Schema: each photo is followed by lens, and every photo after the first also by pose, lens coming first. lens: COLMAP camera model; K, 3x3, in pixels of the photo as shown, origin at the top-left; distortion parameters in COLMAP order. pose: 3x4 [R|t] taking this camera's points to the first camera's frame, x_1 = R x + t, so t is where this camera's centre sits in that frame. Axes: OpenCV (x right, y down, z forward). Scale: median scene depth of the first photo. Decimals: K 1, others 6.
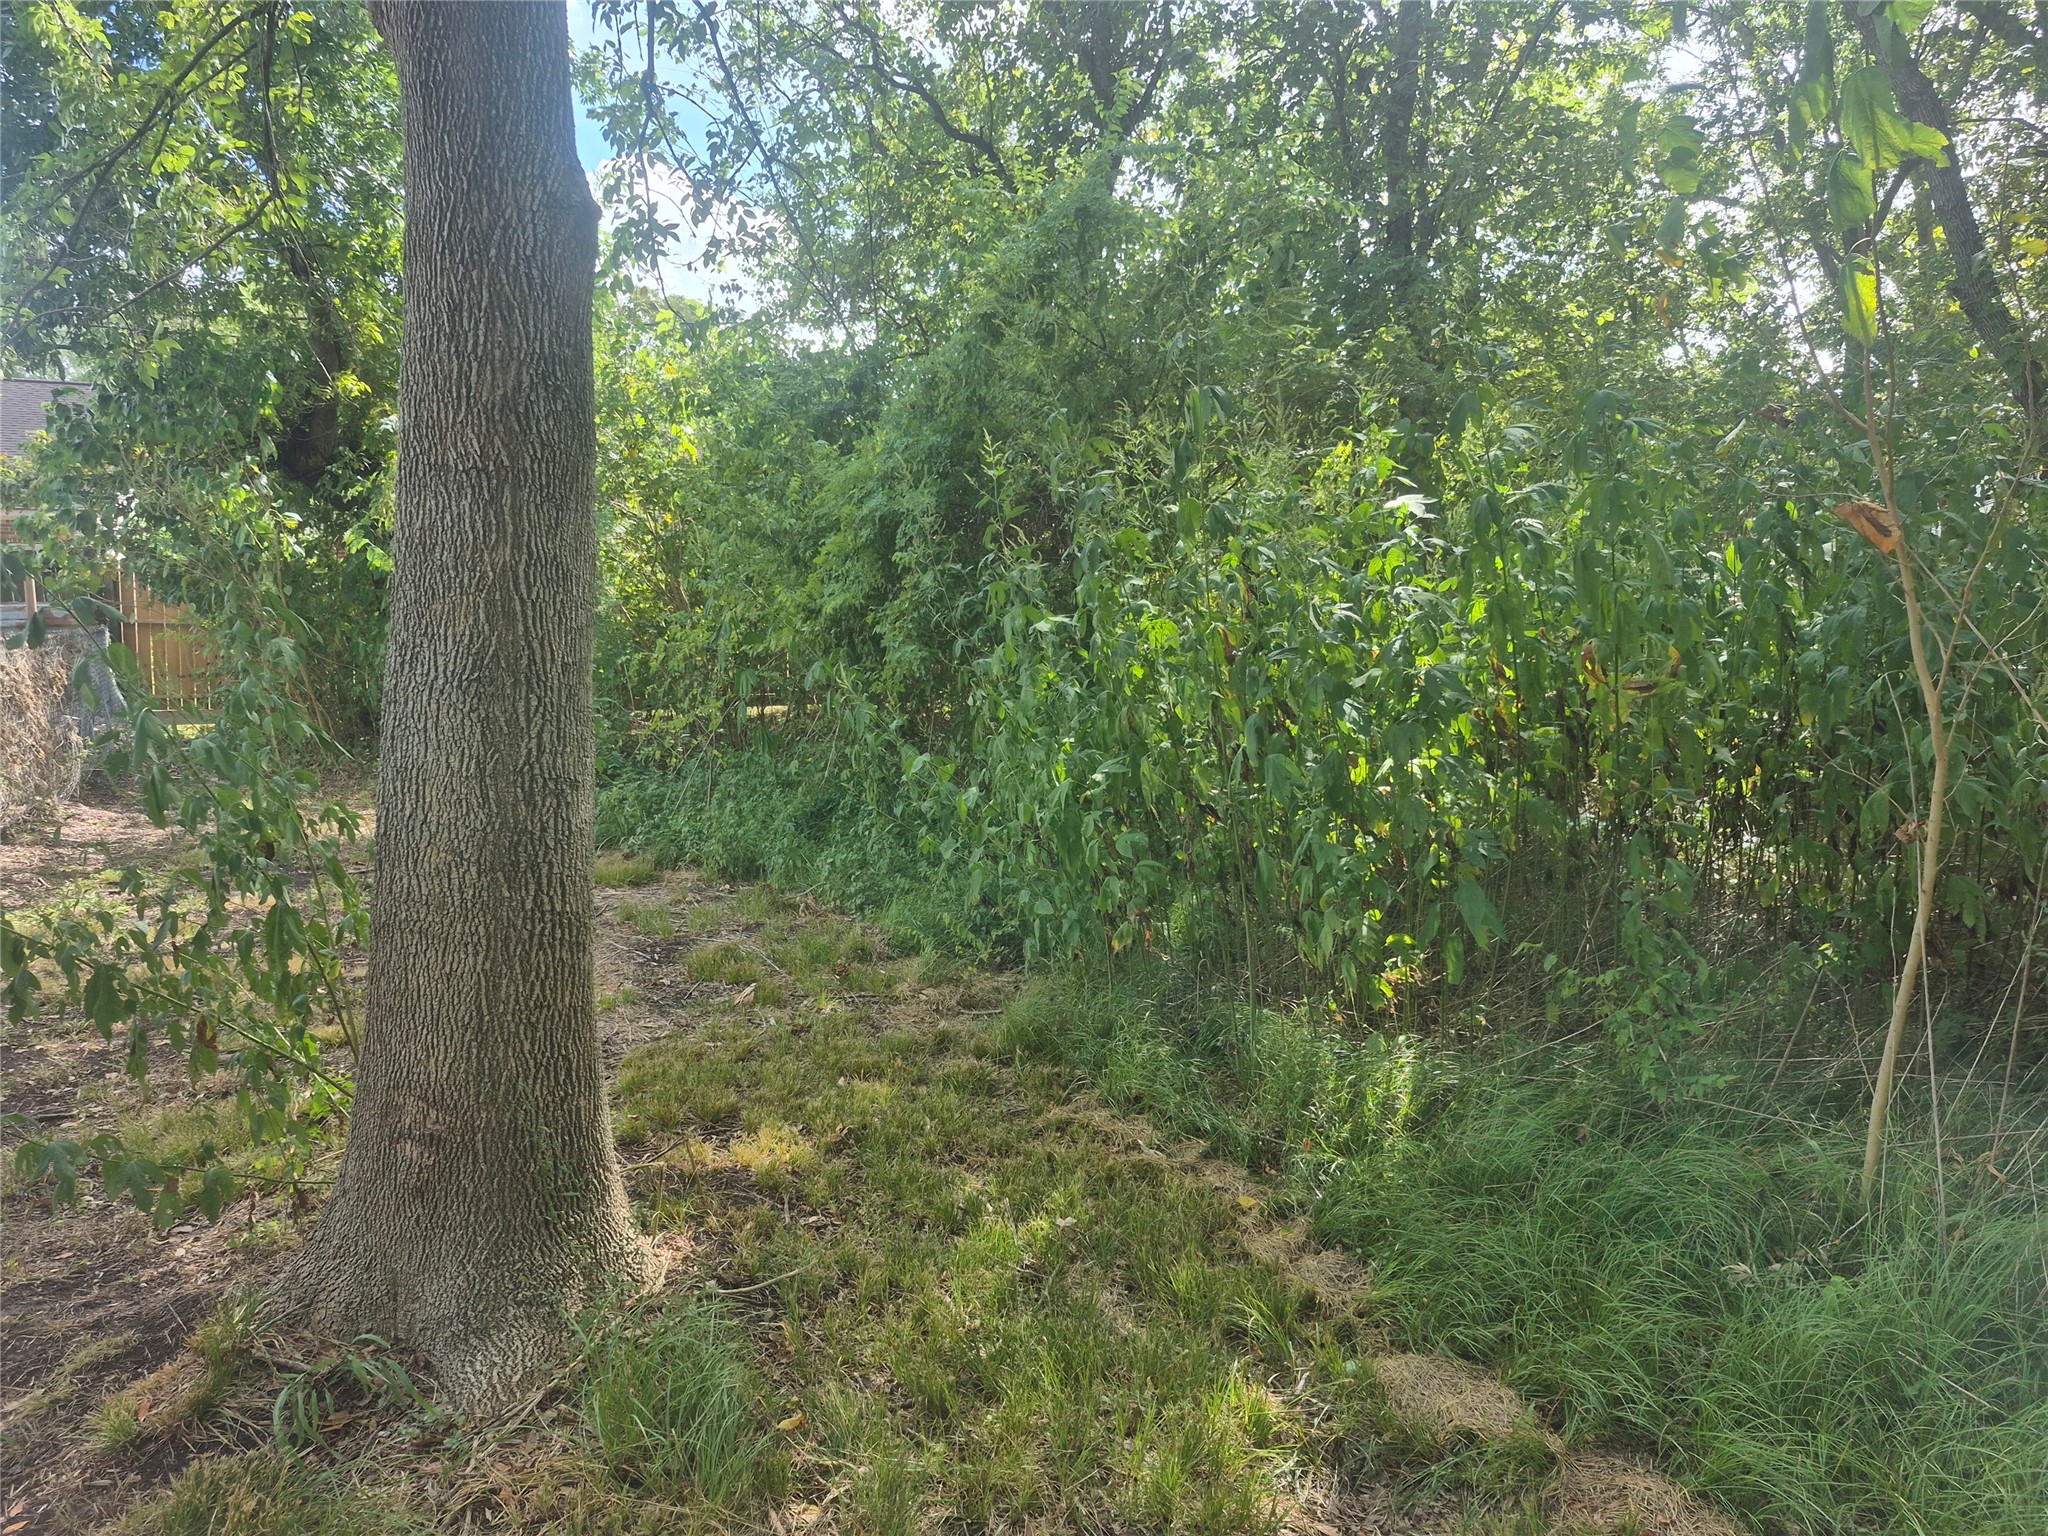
lens RADIAL K [[1429.1, 0, 1016.4], [0, 1429.1, 757.6], [0, 0, 1]] dist [0.048770, -0.027294]
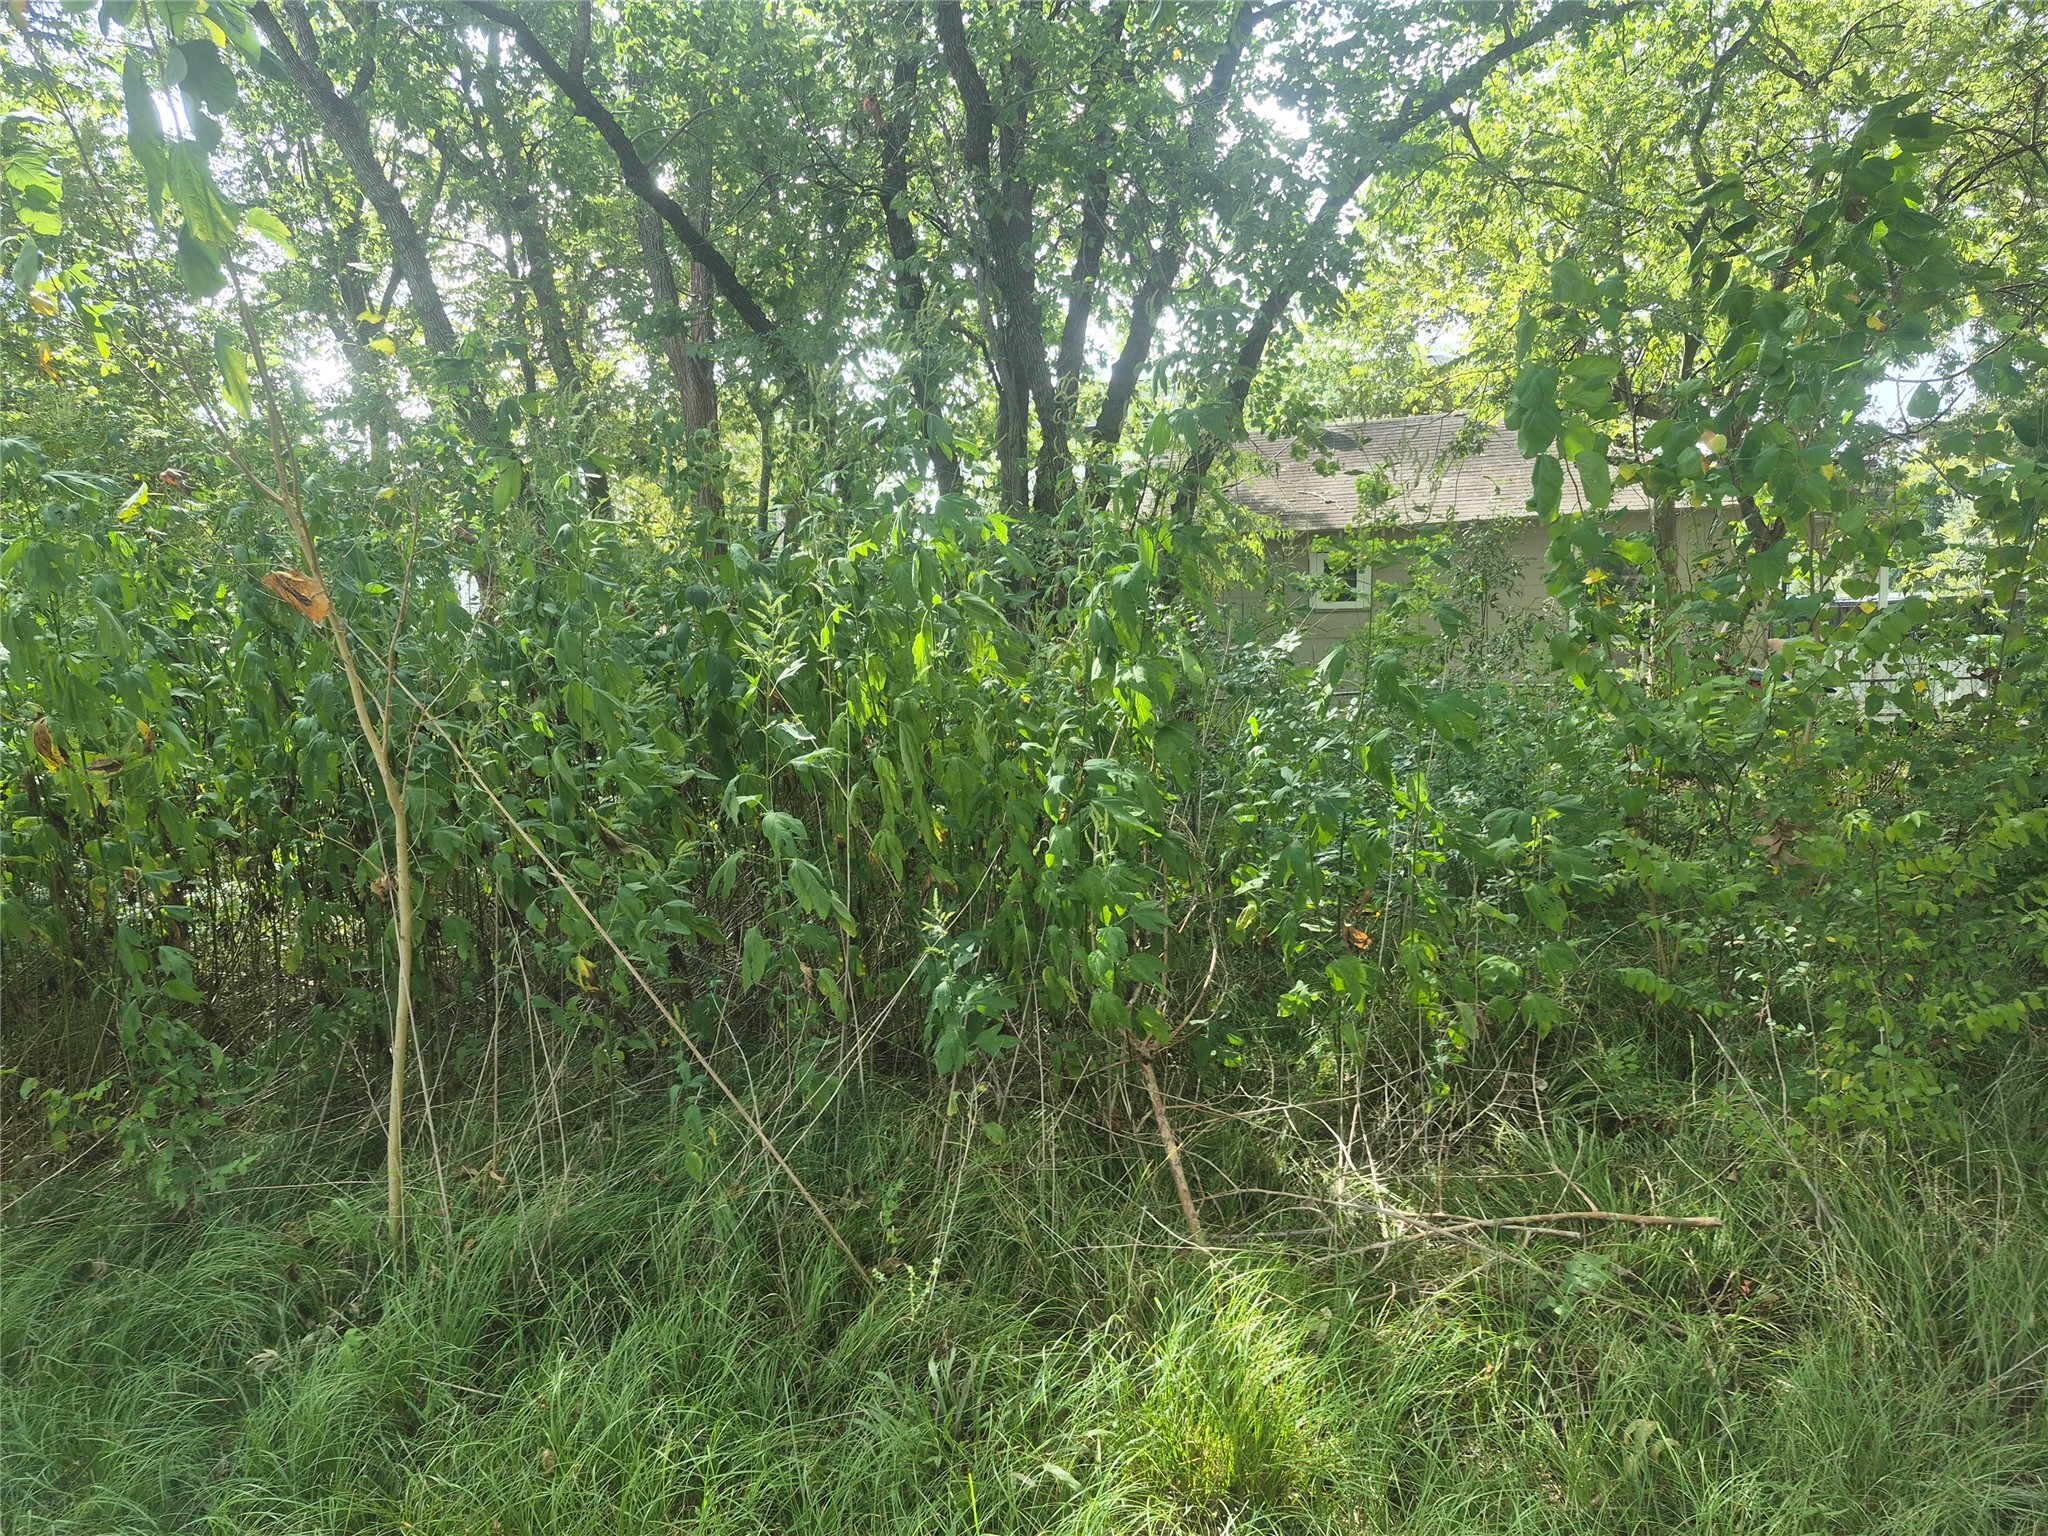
lens RADIAL K [[1429.1, 0, 1016.4], [0, 1429.1, 757.6], [0, 0, 1]] dist [0.048770, -0.027294]
pose [[0.678951, -0.074397, 0.730404, 0.153915], [0.106743, 0.994285, 0.002051, 0.005843], [-0.726382, 0.076573, 0.683012, -0.060084]]
